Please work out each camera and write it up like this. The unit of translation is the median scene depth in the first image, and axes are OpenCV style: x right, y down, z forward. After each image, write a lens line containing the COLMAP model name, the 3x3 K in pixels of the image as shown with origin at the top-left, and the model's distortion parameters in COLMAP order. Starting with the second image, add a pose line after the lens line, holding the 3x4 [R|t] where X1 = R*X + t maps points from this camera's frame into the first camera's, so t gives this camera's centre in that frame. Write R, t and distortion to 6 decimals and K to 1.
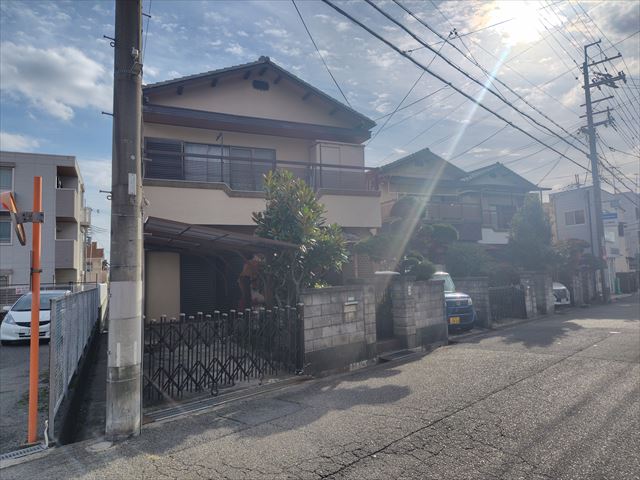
lens RADIAL K [[430.5, 0, 316.4], [0, 430.5, 239.0], [0, 0, 1]] dist [0.050577, -0.060392]
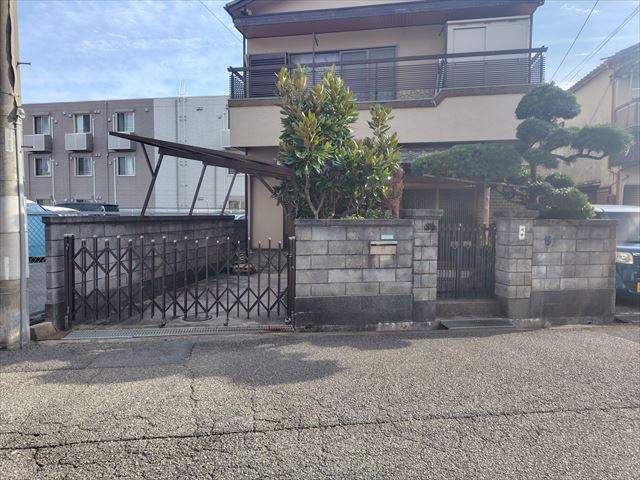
lens RADIAL K [[430.5, 0, 316.4], [0, 430.5, 239.0], [0, 0, 1]] dist [0.050577, -0.060392]
pose [[0.814094, 0.075627, -0.575788, 0.388590], [0.013399, 0.988774, 0.148815, 0.032007], [0.580579, -0.128864, 0.803942, 0.337331]]
